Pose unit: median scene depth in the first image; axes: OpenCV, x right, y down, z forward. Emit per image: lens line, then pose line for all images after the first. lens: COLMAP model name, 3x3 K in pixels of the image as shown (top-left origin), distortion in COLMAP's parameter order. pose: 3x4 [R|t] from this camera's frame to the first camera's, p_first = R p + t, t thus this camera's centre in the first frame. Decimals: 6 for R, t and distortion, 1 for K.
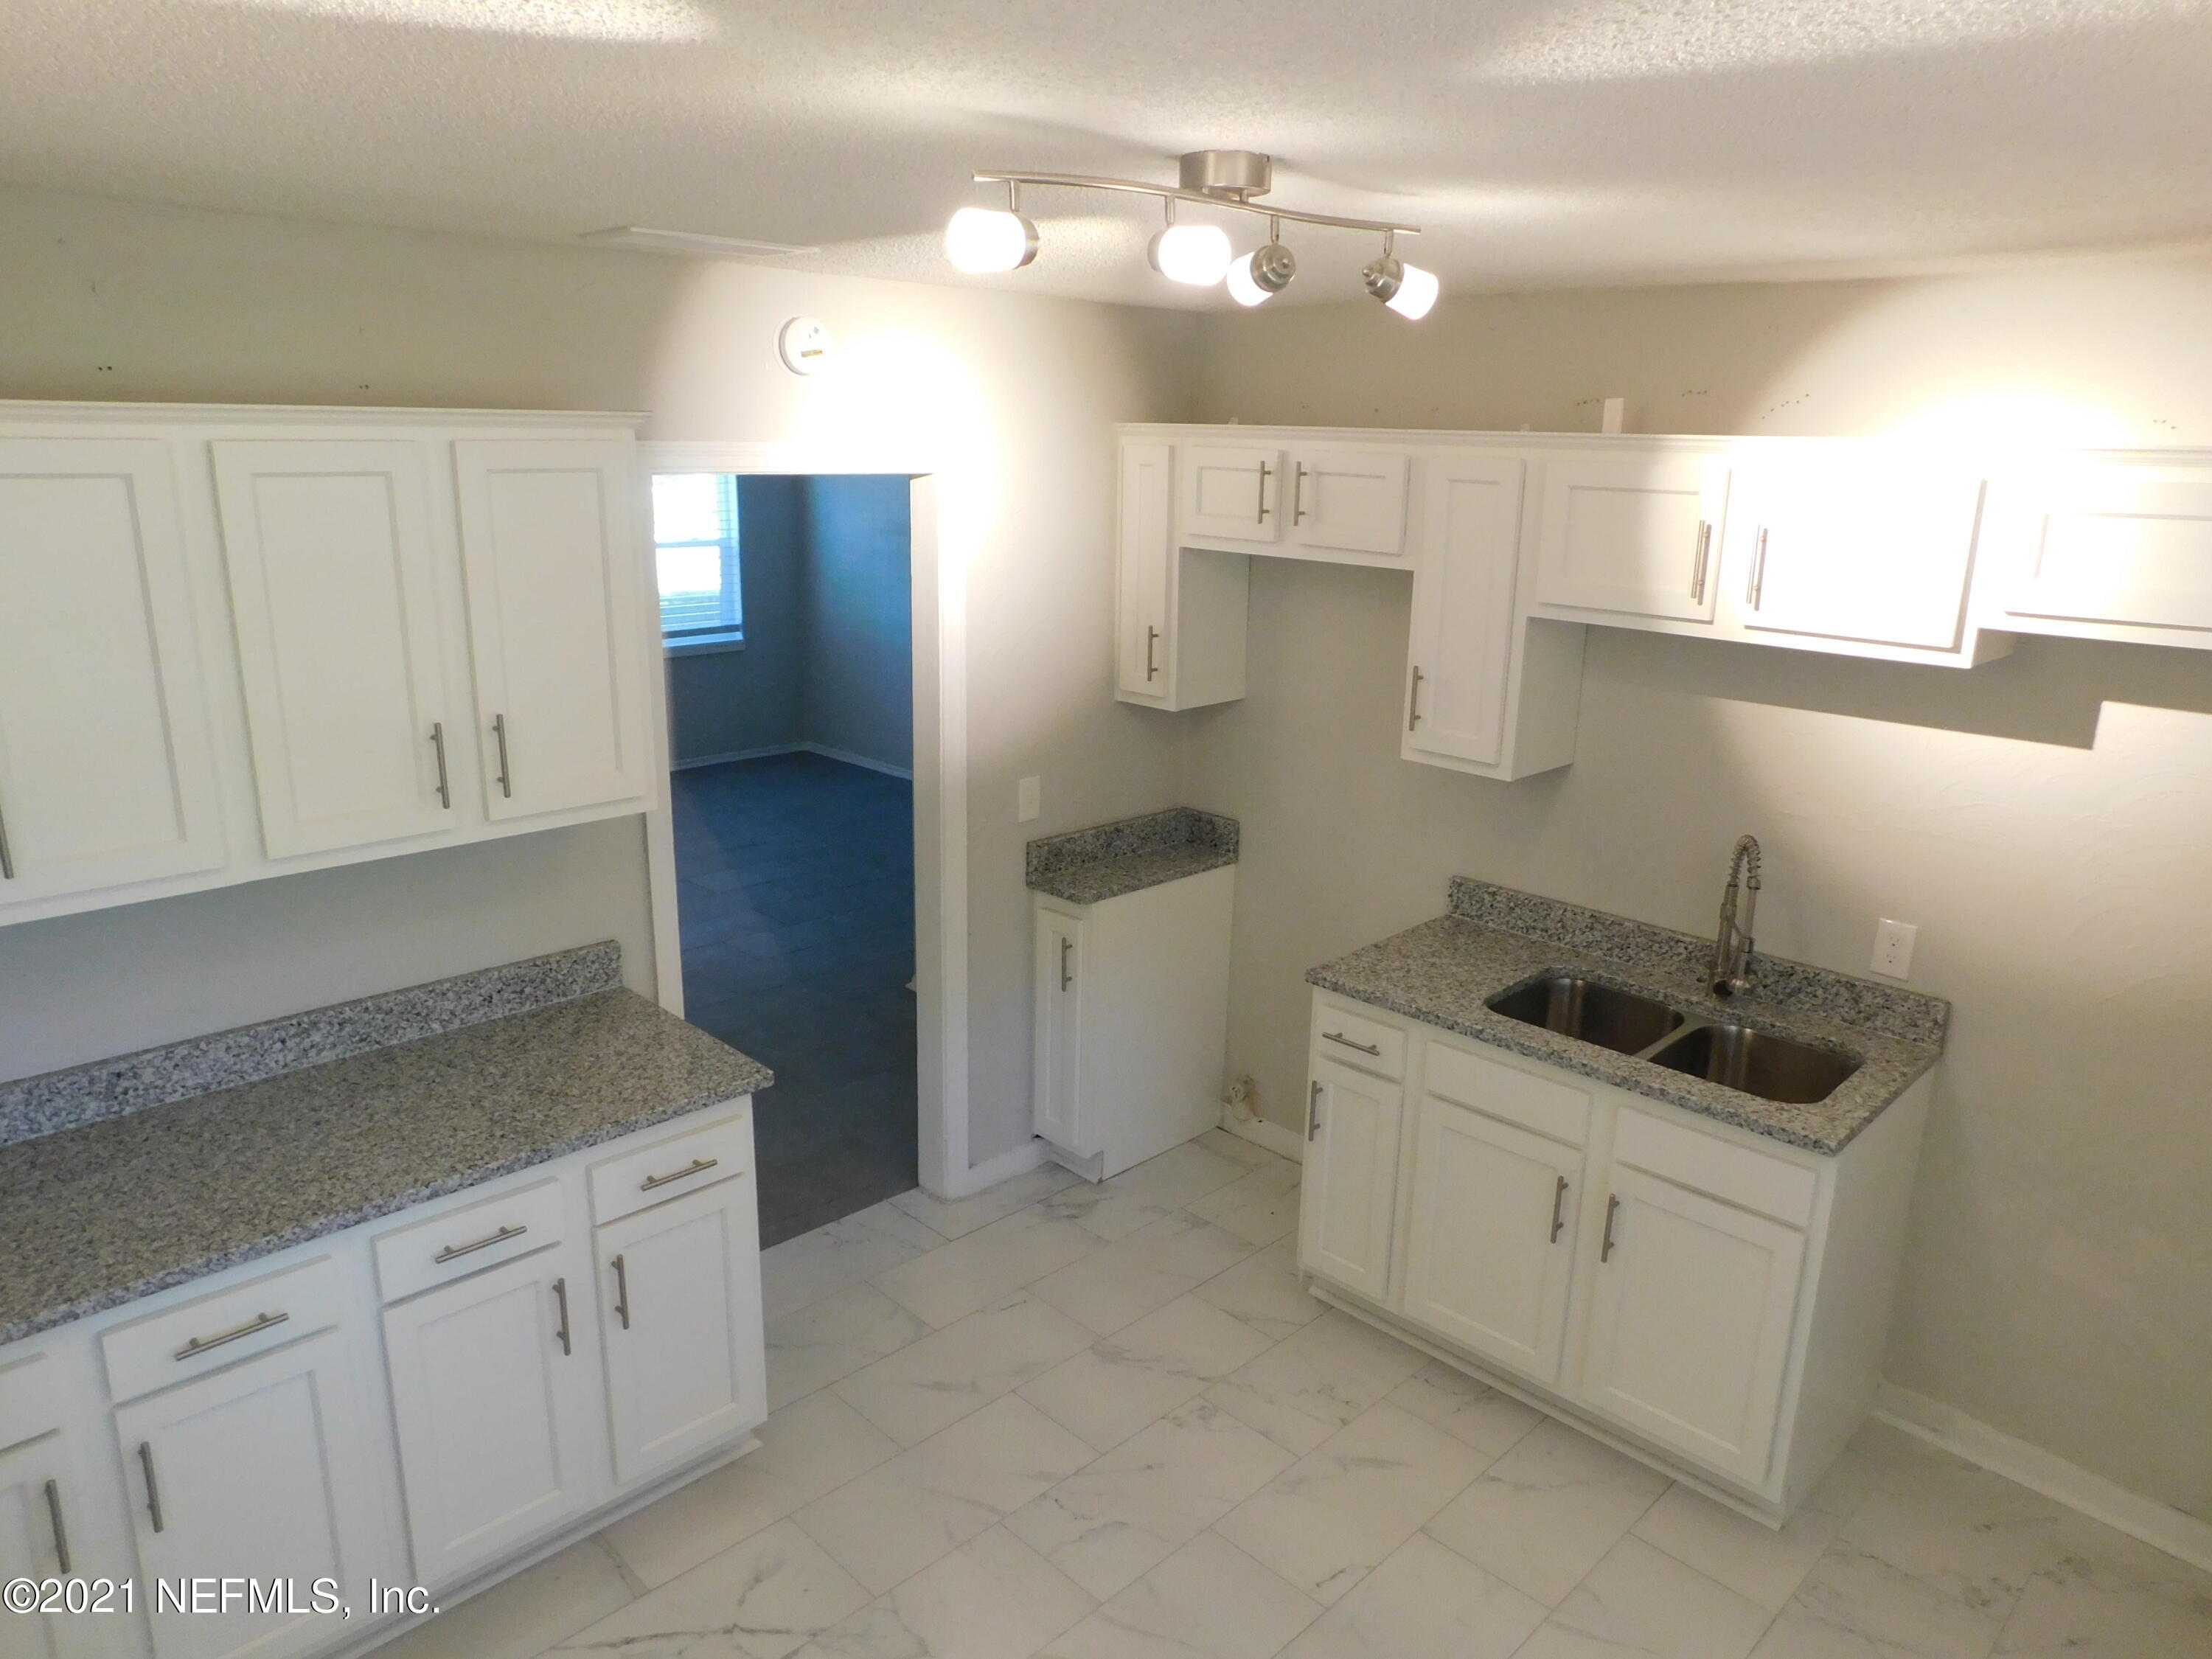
lens RADIAL K [[1460.4, 0, 1097.9], [0, 1460.4, 822.1], [0, 0, 1]] dist [-0.078150, 0.059918]
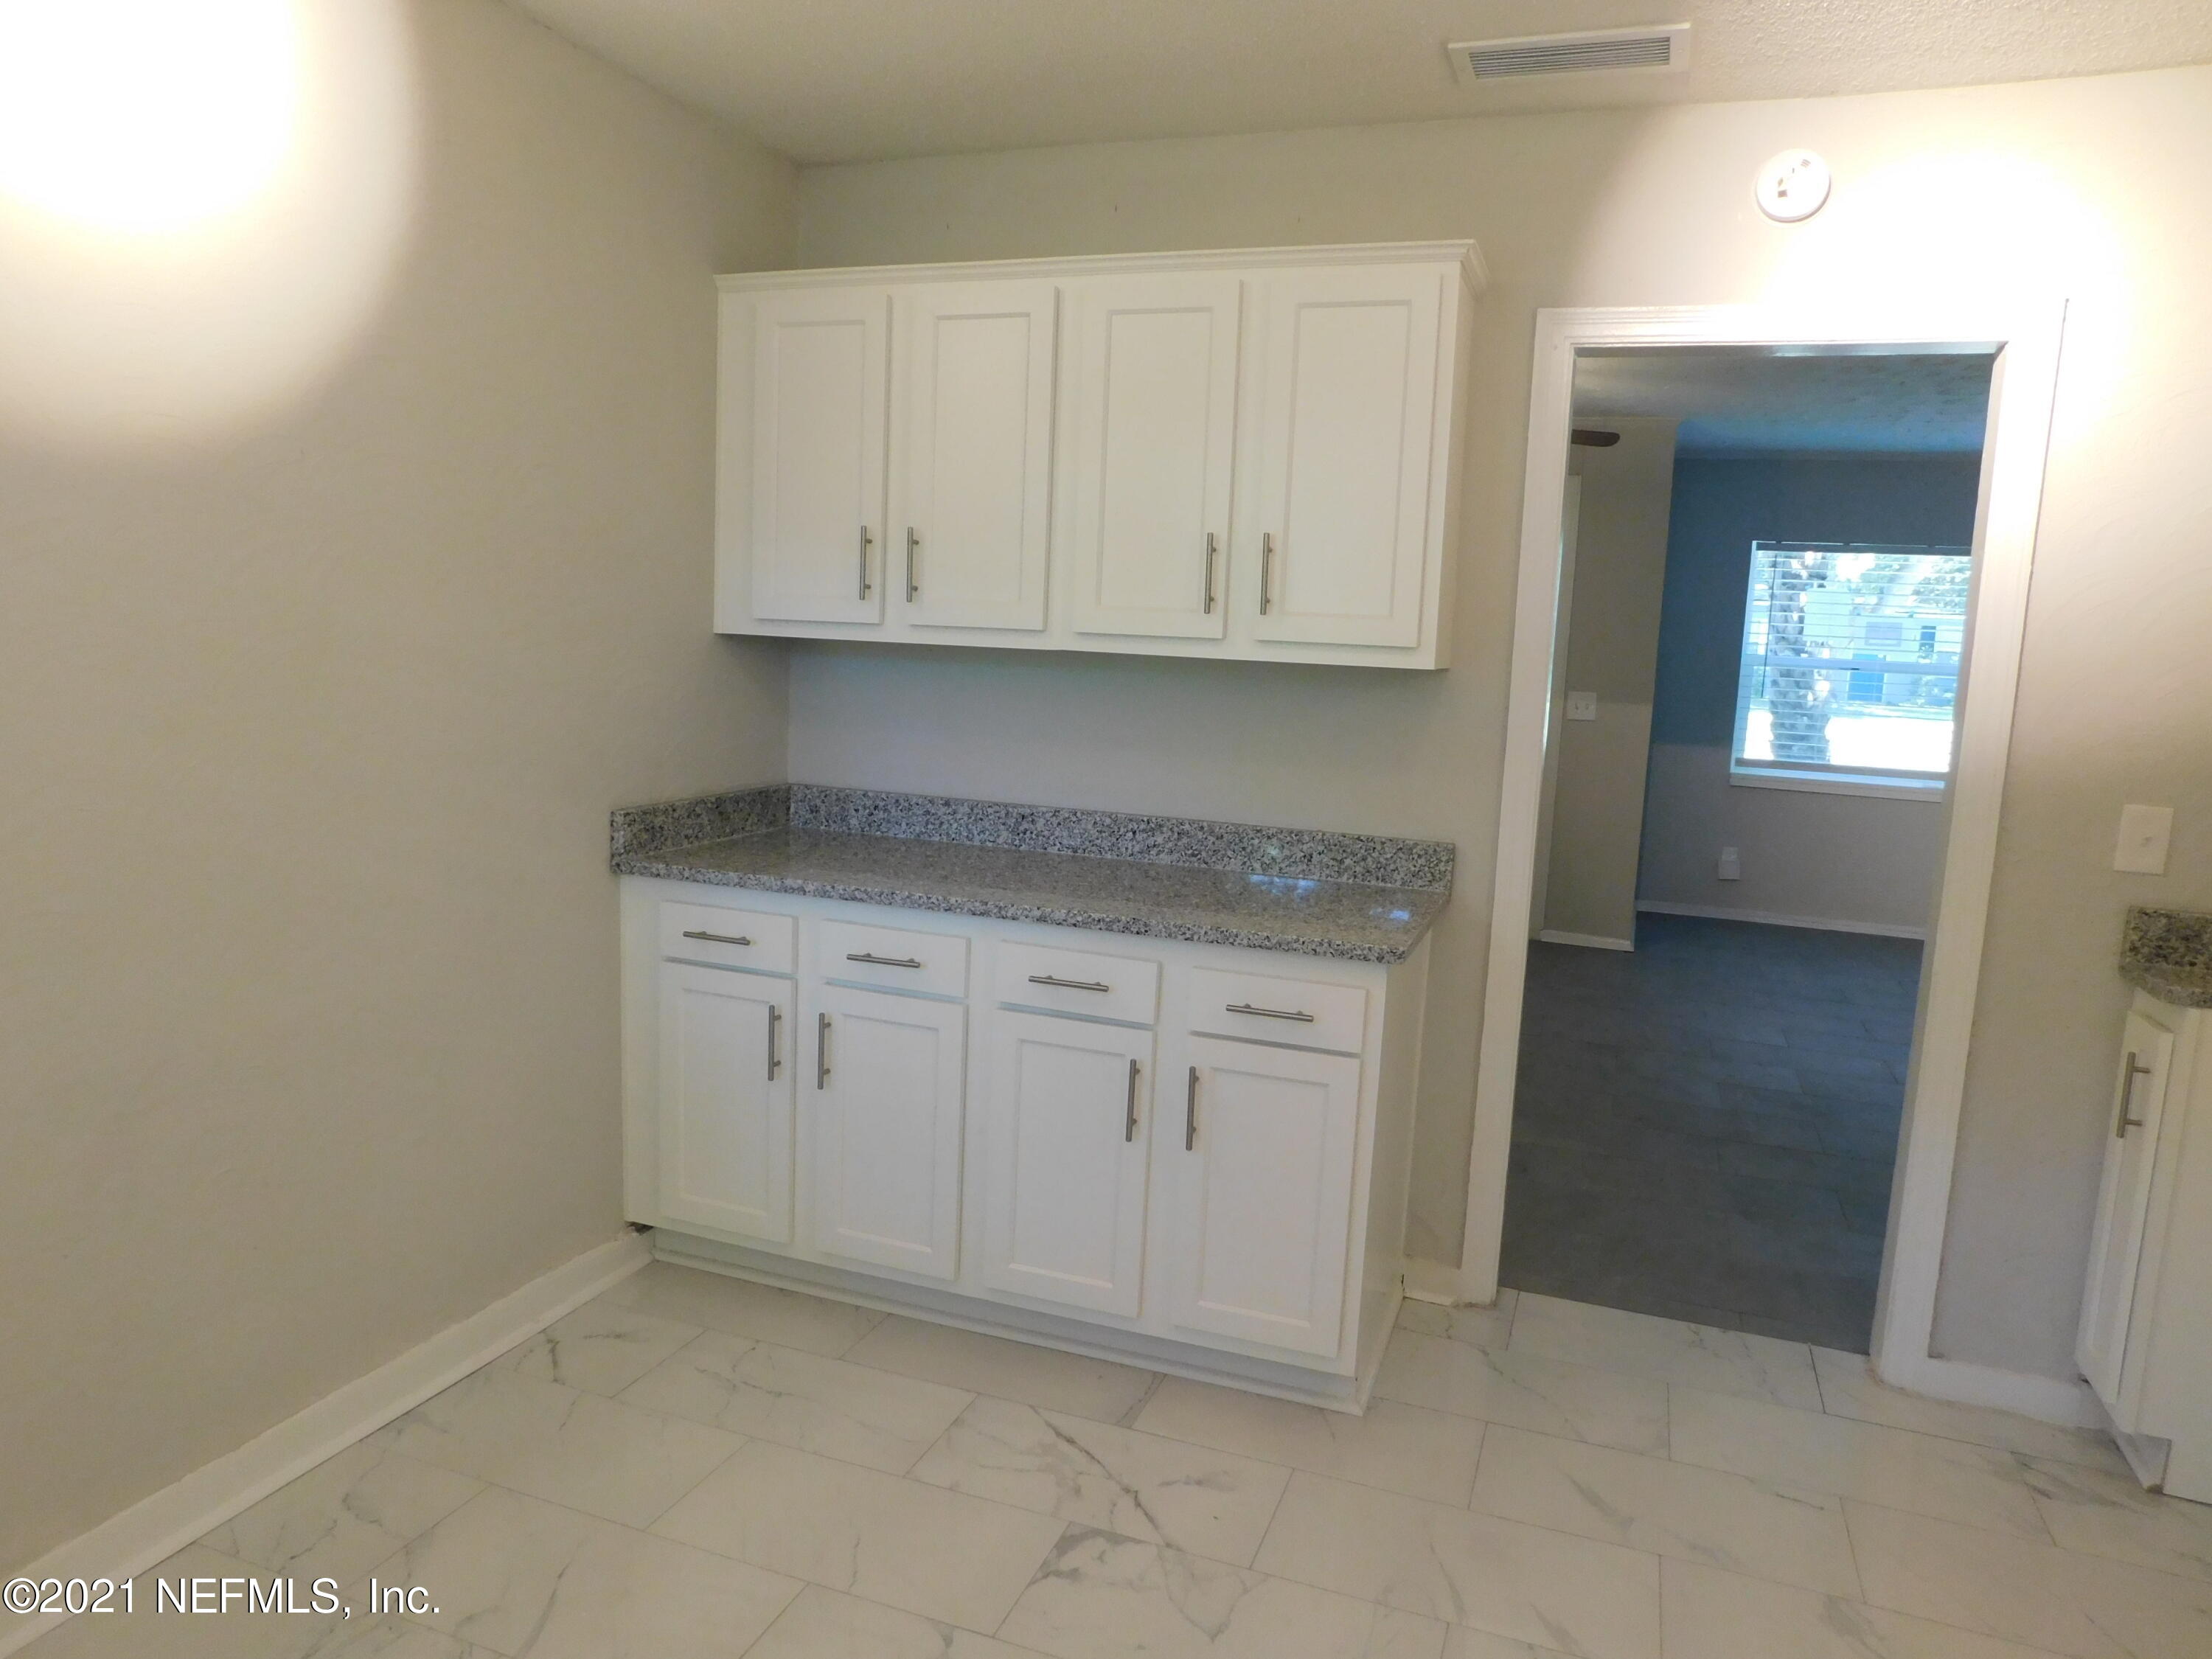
lens RADIAL K [[1460.4, 0, 1097.9], [0, 1460.4, 822.1], [0, 0, 1]] dist [-0.078150, 0.059918]
pose [[0.422792, 0.123690, -0.897746, 0.461146], [-0.269741, 0.962916, 0.005635, 0.140338], [0.865151, 0.239776, 0.440478, 0.432629]]
